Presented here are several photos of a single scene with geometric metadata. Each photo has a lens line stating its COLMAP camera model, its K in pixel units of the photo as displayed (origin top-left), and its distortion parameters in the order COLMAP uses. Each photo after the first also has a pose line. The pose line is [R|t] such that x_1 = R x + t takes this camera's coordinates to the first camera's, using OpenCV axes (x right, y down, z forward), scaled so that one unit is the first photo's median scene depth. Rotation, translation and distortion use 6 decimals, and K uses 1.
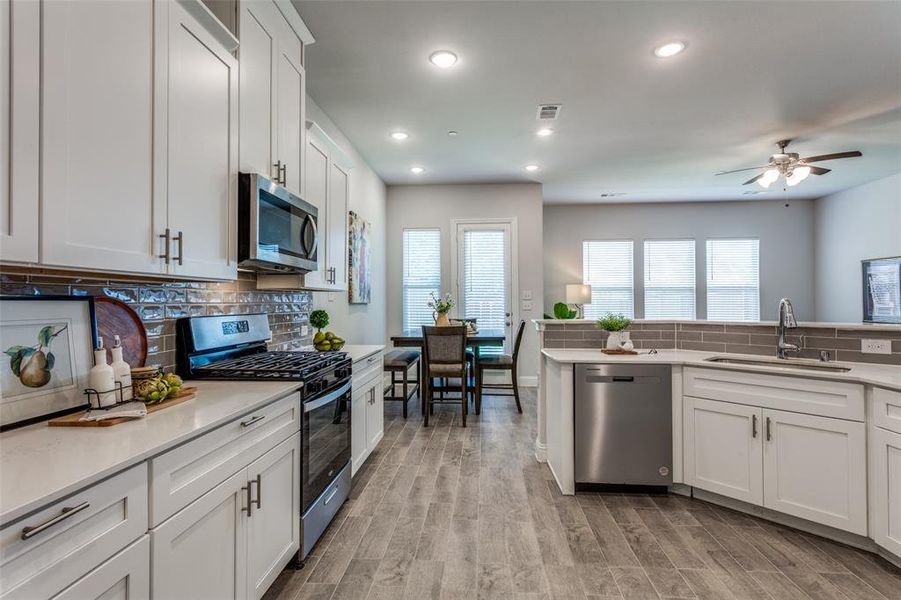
lens RADIAL K [[435.6, 0, 449.6], [0, 435.6, 296.1], [0, 0, 1]] dist [-0.003557, 0.002139]
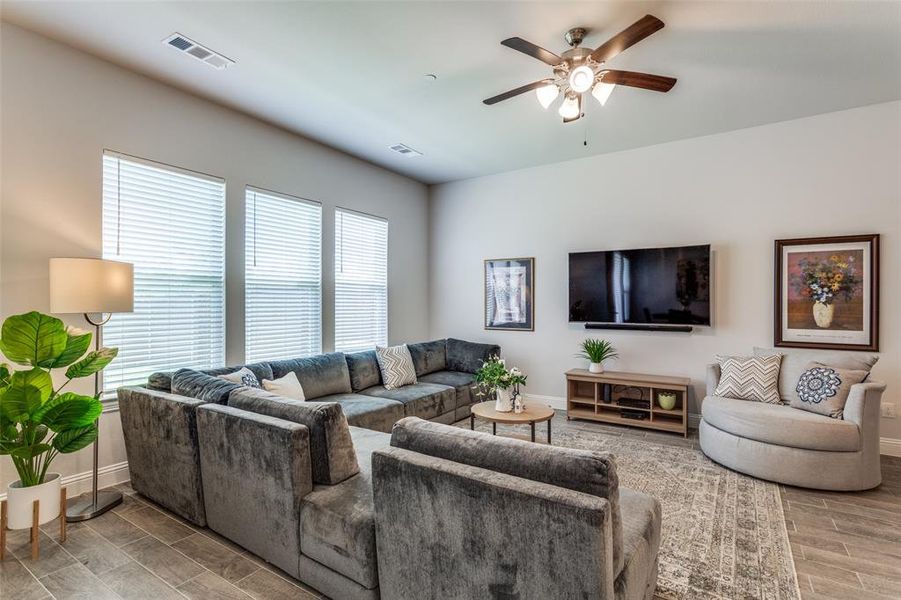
lens RADIAL K [[435.6, 0, 446.8], [0, 435.6, 297.2], [0, 0, 1]] dist [-0.003557, 0.002139]
pose [[0.489131, 0.016803, 0.872048, 0.139273], [-0.014692, 0.999831, -0.011024, 0.004514], [-0.872087, -0.007420, 0.489295, 0.635253]]
